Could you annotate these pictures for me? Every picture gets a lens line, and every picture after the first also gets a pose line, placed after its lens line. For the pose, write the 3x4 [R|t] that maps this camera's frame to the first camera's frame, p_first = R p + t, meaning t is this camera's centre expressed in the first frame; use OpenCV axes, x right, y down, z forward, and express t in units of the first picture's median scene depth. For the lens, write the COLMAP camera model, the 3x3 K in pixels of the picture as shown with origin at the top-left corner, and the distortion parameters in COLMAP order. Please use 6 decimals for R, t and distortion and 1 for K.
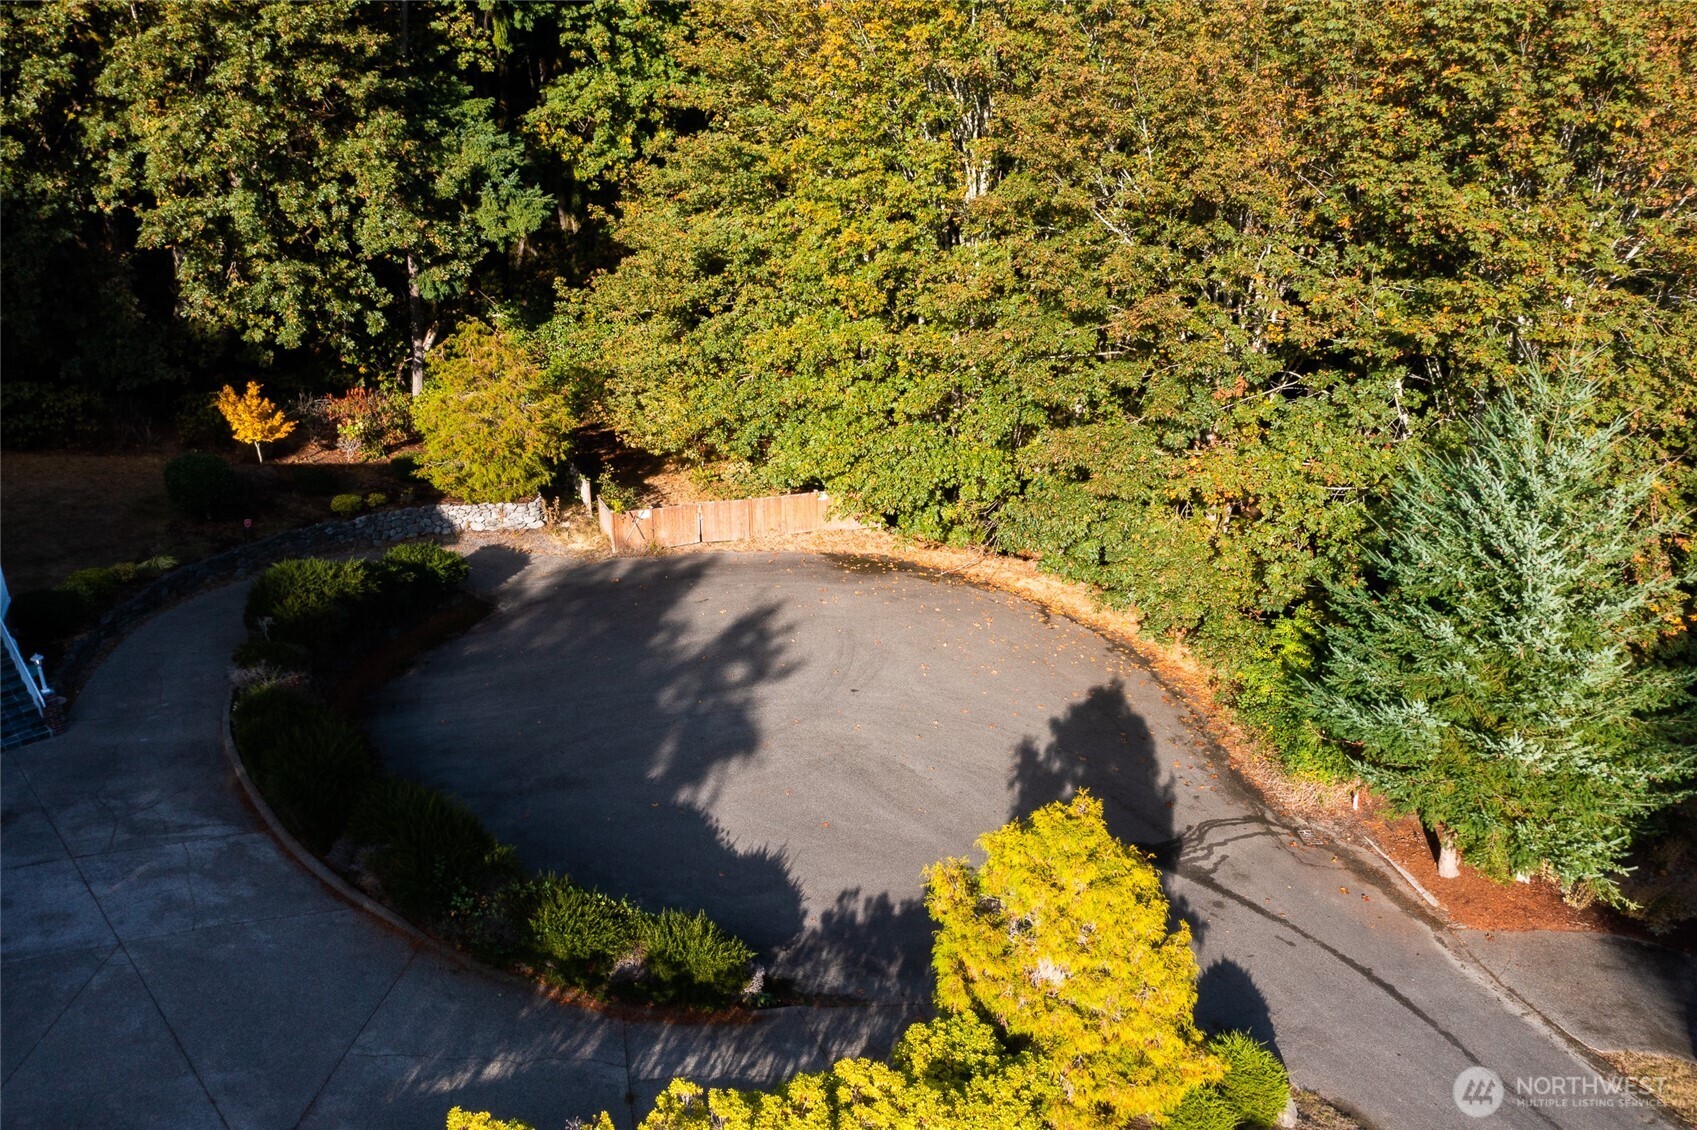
lens RADIAL K [[1348.3, 0, 848.5], [0, 1348.3, 565.0], [0, 0, 1]] dist [-0.012075, 0.000839]
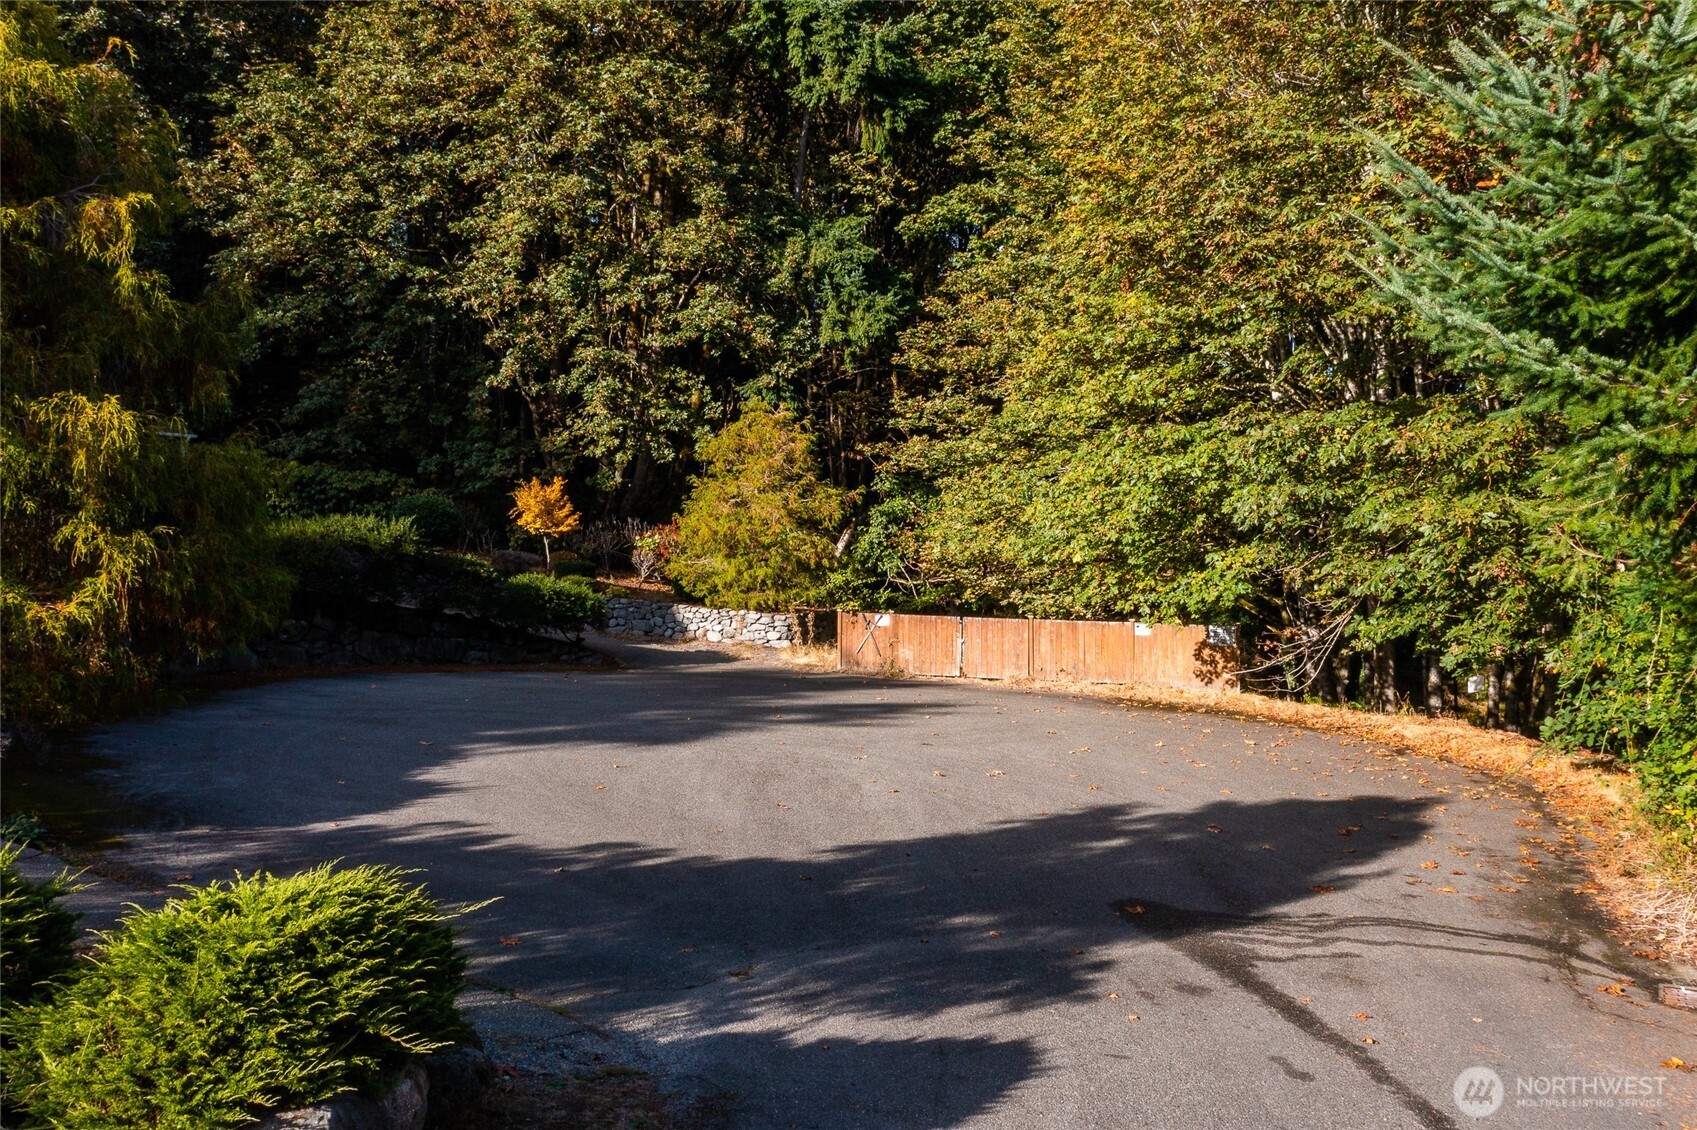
lens RADIAL K [[1323.3, 0, 848.5], [0, 1323.3, 565.0], [0, 0, 1]] dist [-0.012948, -0.008197]
pose [[0.826820, -0.000476, -0.562467, 0.241638], [-0.223132, 0.917669, -0.328778, 0.177774], [0.516315, 0.397345, 0.758641, 0.428260]]
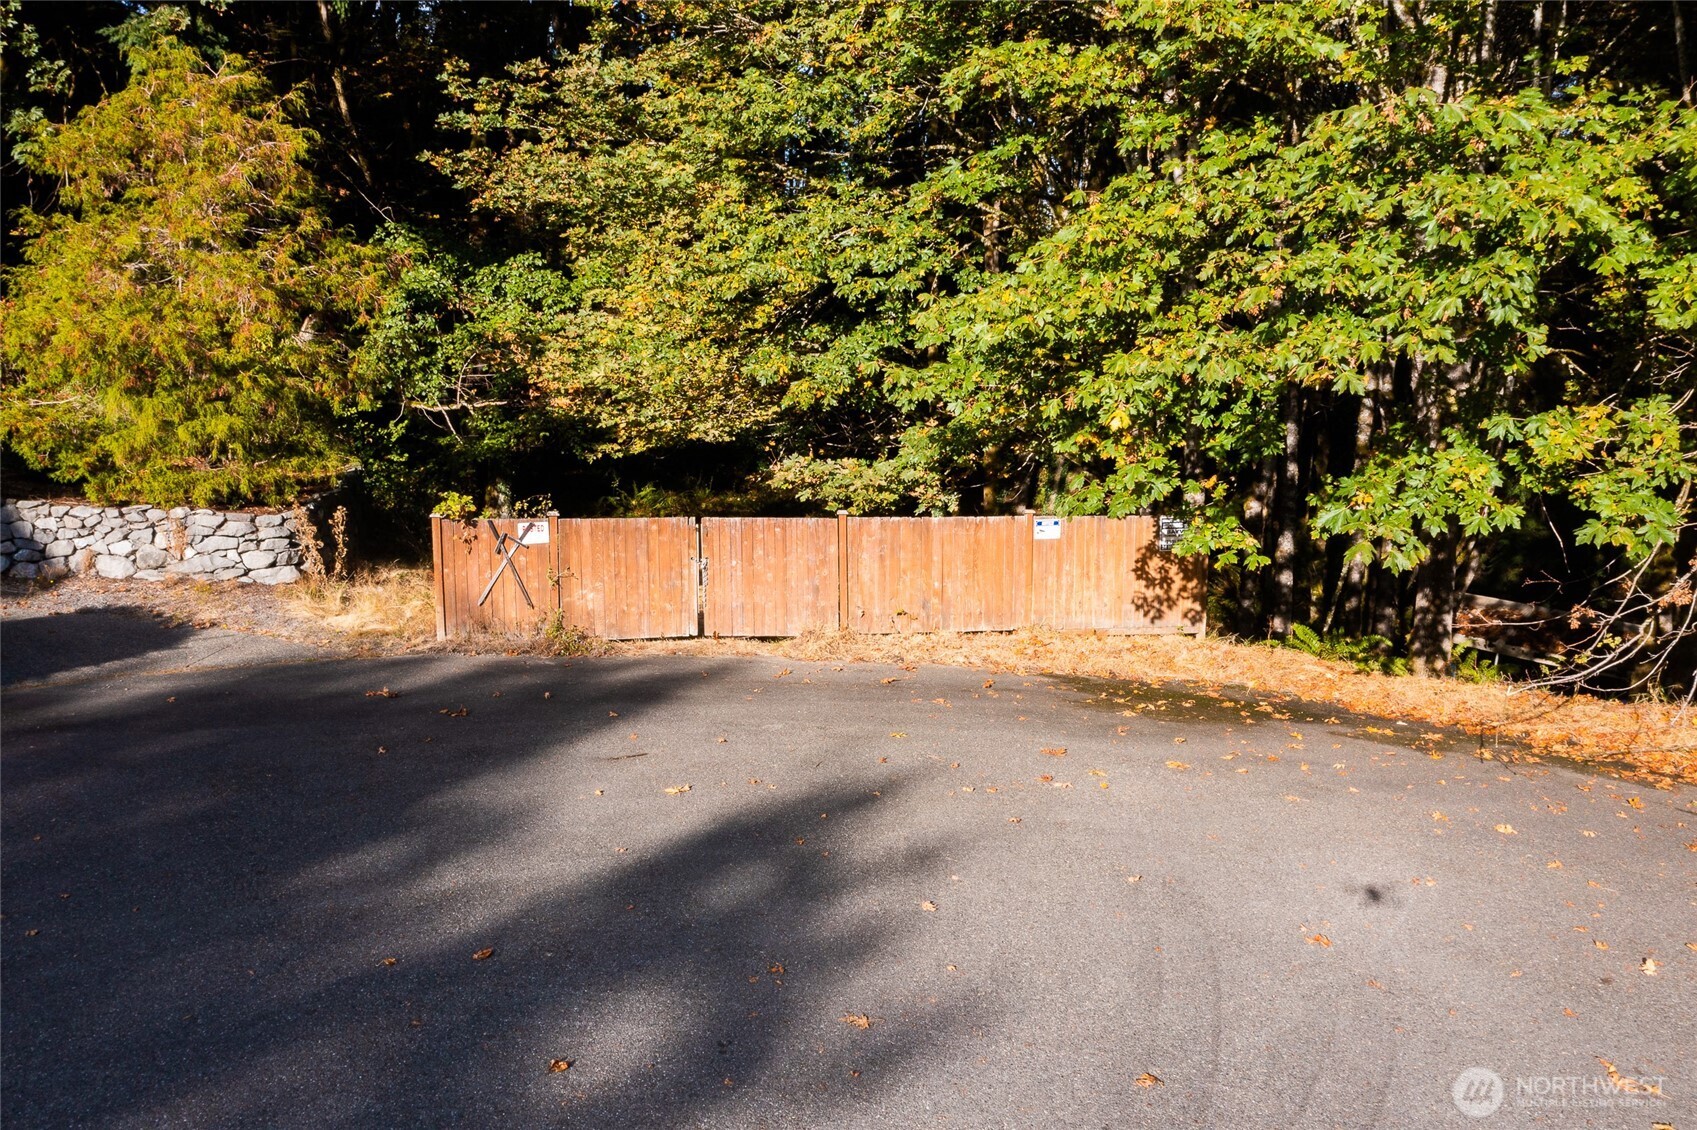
lens RADIAL K [[1348.3, 0, 848.5], [0, 1348.3, 565.0], [0, 0, 1]] dist [-0.012075, 0.000839]
pose [[0.989093, 0.019536, -0.145988, -0.020148], [-0.053859, 0.970494, -0.235034, 0.048201], [0.137089, 0.240333, 0.960961, 0.679736]]
